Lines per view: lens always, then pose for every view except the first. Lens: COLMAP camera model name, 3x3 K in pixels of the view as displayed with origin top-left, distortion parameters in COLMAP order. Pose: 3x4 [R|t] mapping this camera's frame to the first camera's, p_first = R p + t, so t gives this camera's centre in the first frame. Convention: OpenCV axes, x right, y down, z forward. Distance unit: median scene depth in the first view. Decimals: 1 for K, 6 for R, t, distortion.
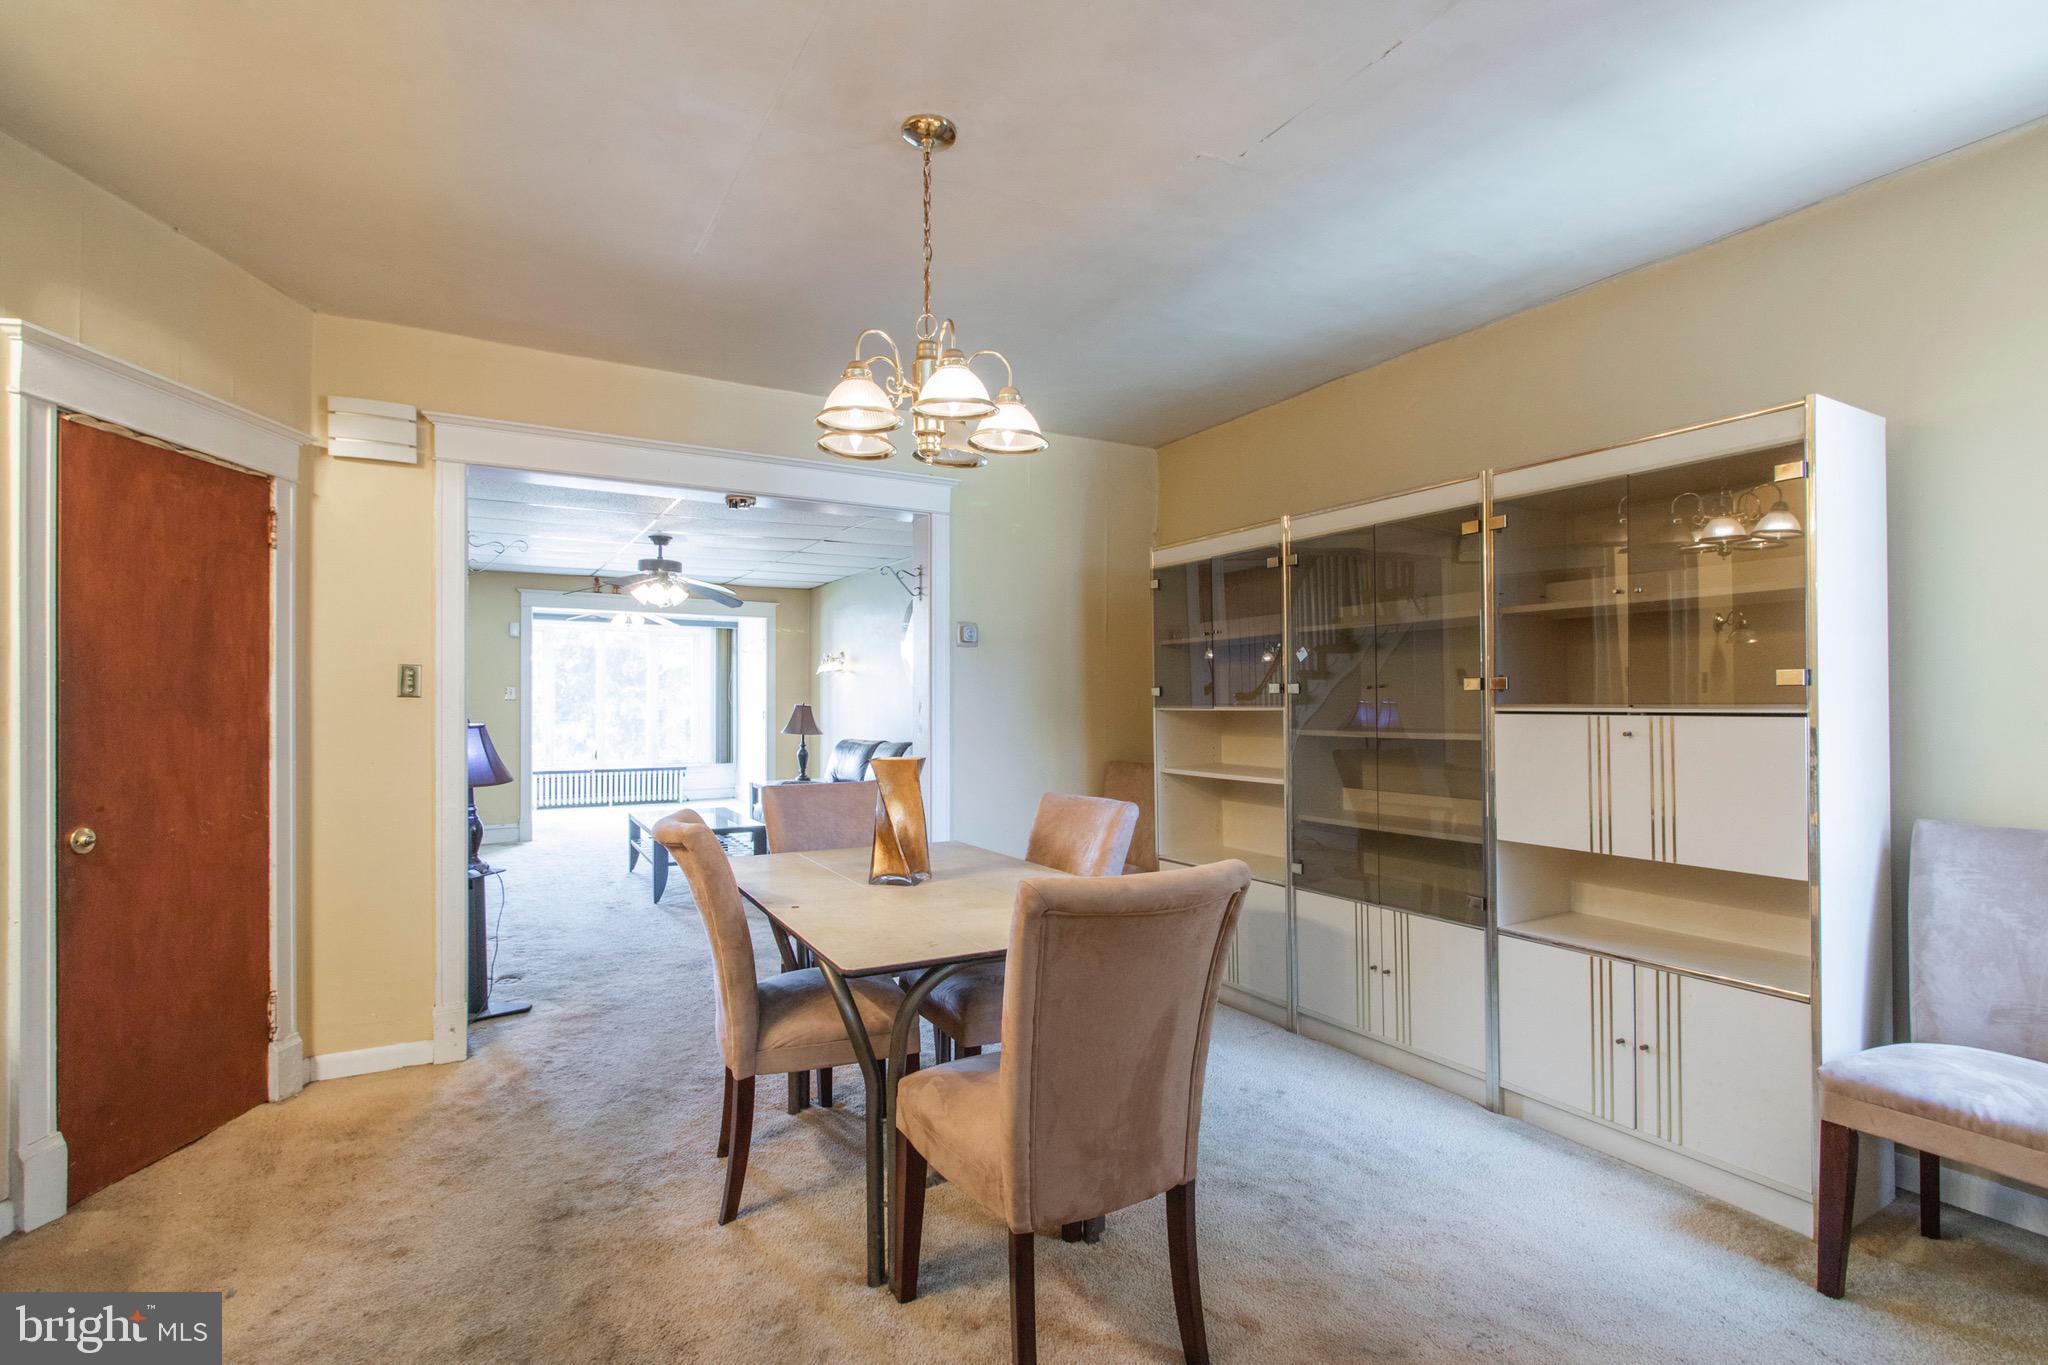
lens RADIAL K [[950.2, 0, 990.1], [0, 950.2, 704.0], [0, 0, 1]] dist [-0.002131, 0.000092]
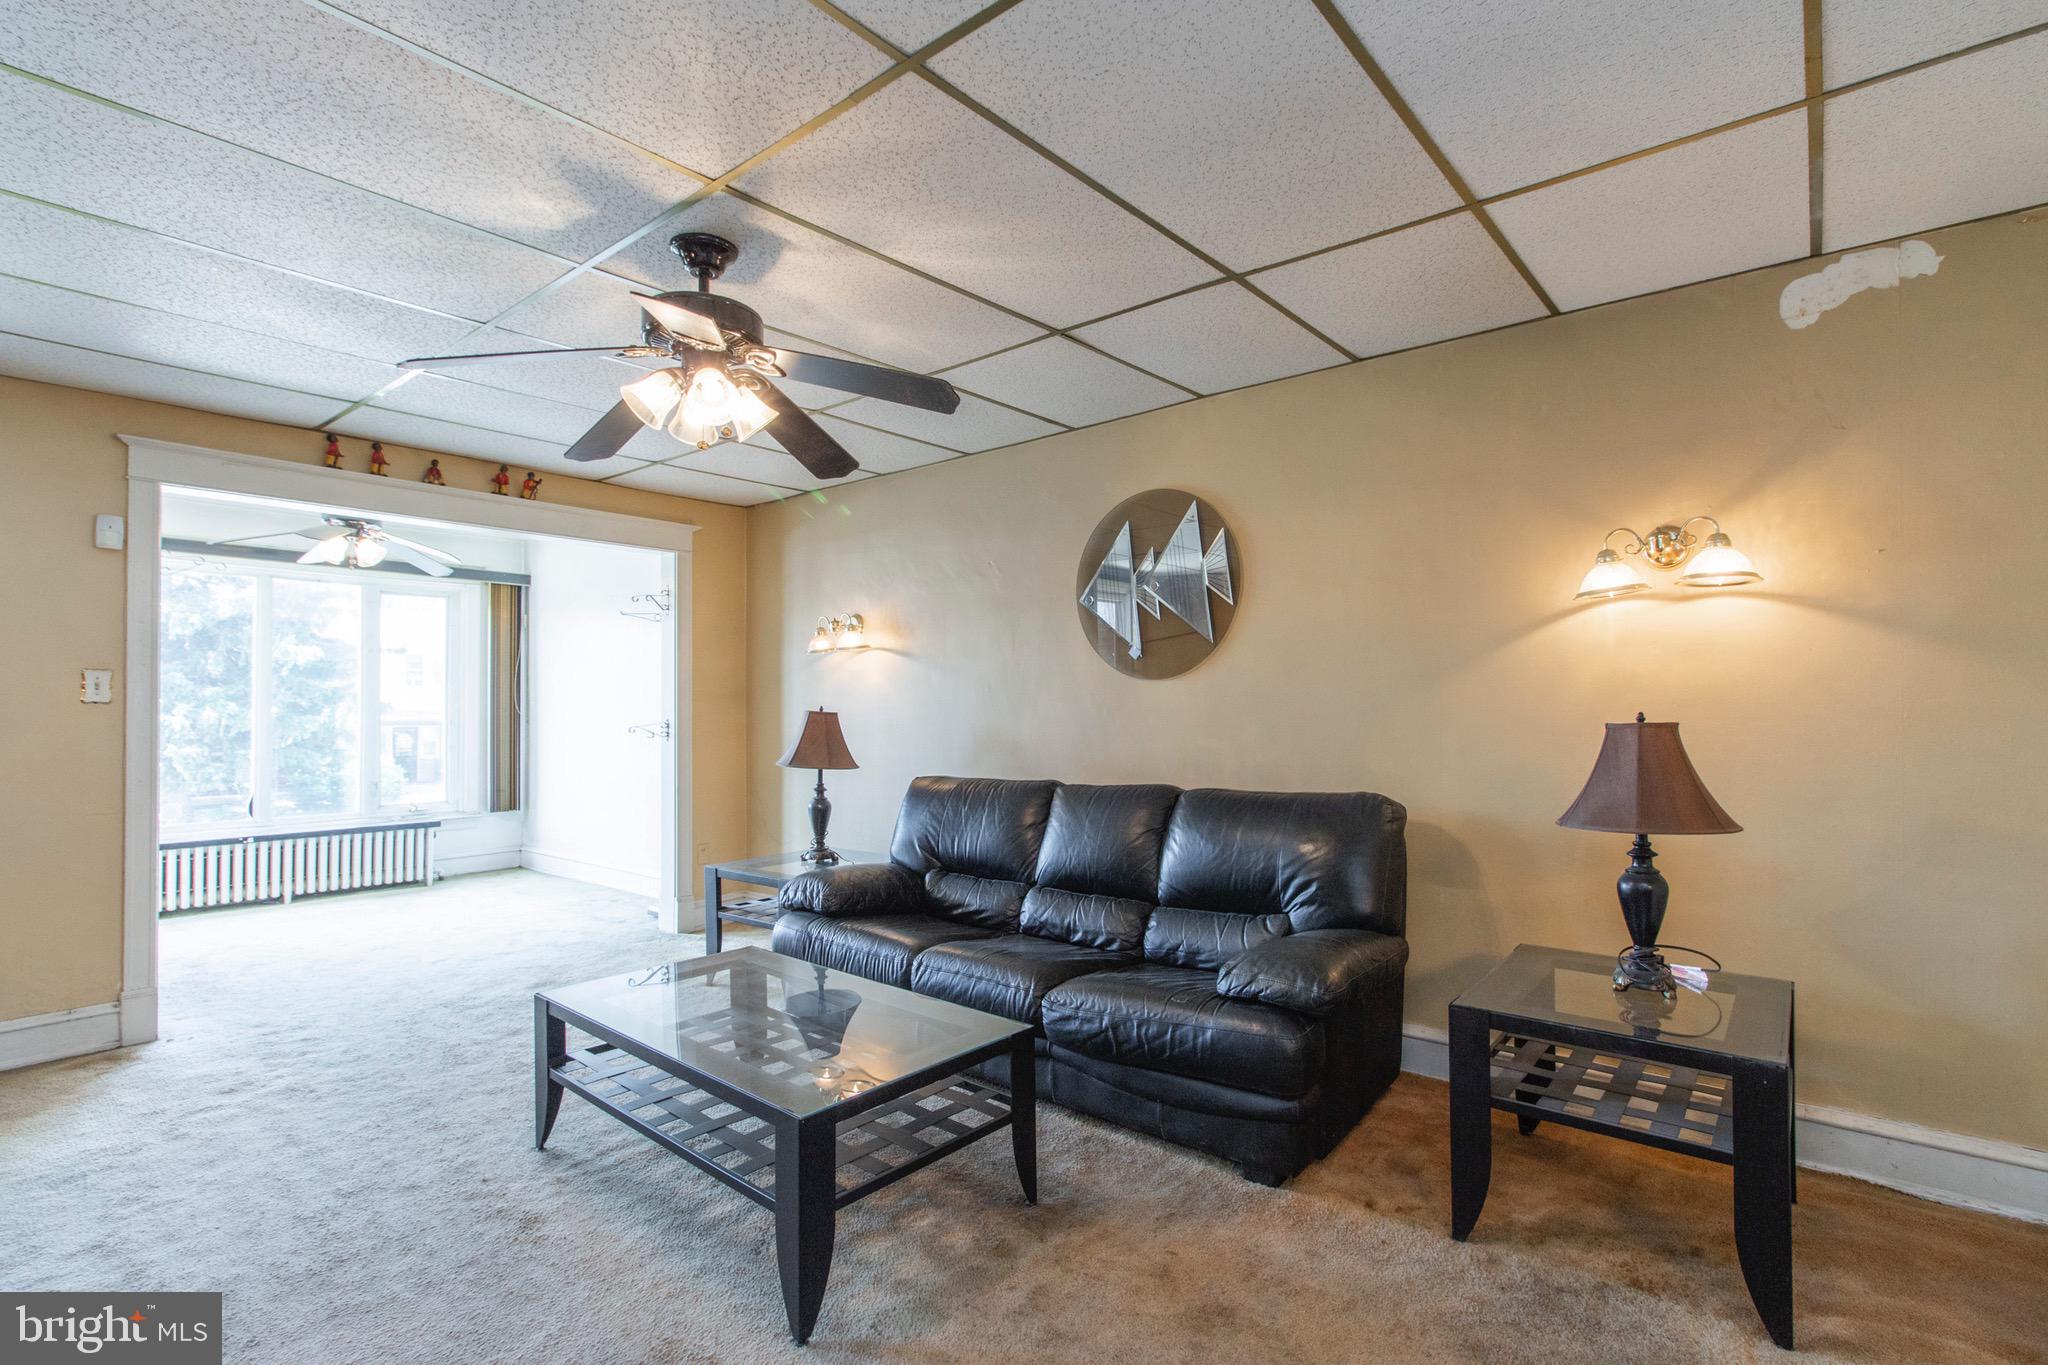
lens RADIAL K [[950.2, 0, 1020.2], [0, 950.2, 693.3], [0, 0, 1]] dist [-0.002131, 0.000092]
pose [[0.933511, 0.000902, 0.358549, -0.852901], [0.005116, 0.999862, -0.015835, 0.000044], [-0.358513, 0.016617, 0.933377, 1.453734]]
